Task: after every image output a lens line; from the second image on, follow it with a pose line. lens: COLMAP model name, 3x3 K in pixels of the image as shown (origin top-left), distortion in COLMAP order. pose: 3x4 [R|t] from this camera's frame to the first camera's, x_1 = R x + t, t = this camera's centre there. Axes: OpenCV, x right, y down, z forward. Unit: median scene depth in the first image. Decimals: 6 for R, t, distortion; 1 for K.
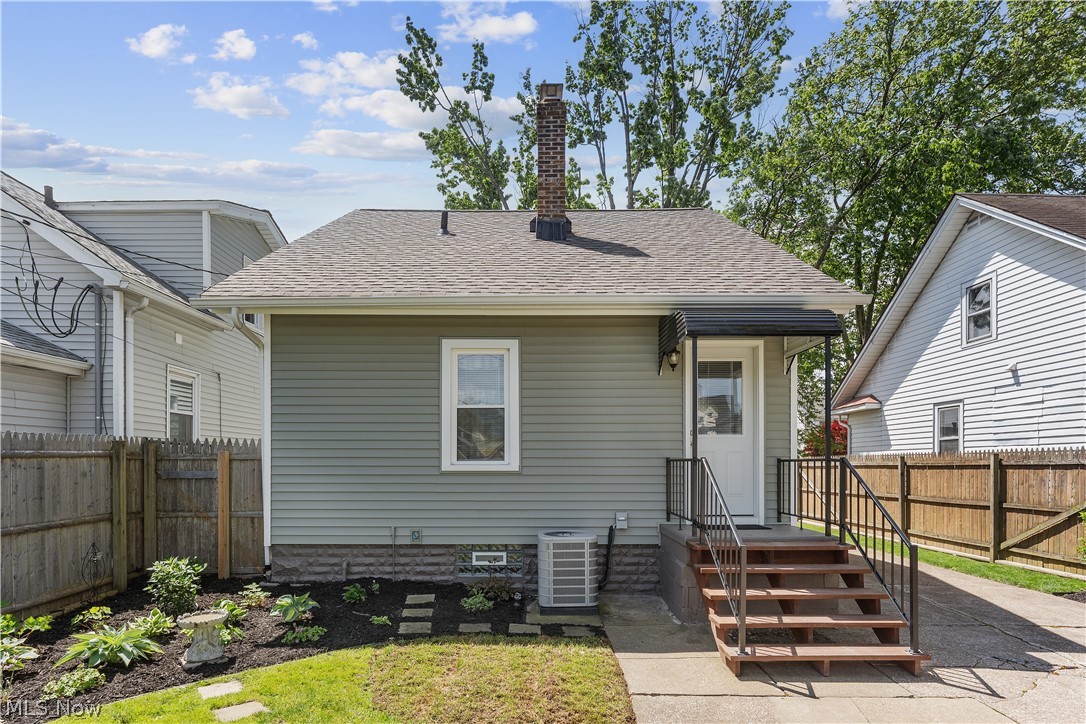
lens RADIAL K [[579.9, 0, 541.2], [0, 579.9, 408.2], [0, 0, 1]] dist [0.002084, -0.000552]
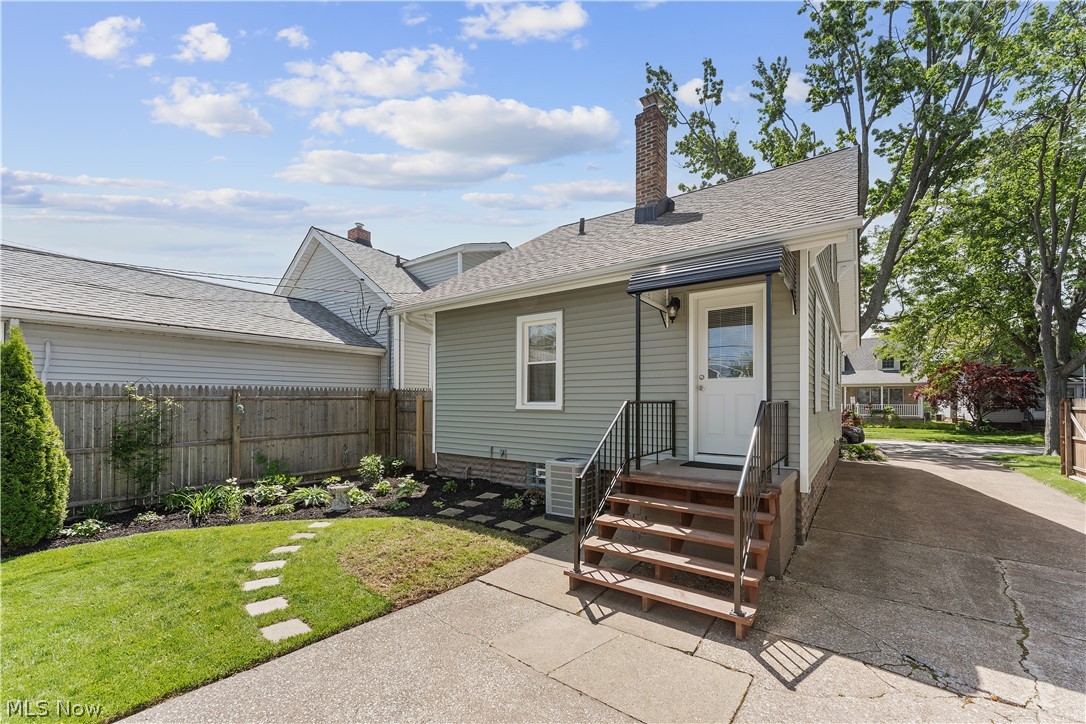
lens RADIAL K [[437.5, 0, 543.0], [0, 437.5, 362.0], [0, 0, 1]] dist [0.003009, 0.000319]
pose [[0.812545, -0.049066, -0.580830, 0.512005], [0.049588, 0.998657, -0.014992, 0.011642], [0.580785, -0.016621, 0.813887, 0.165042]]
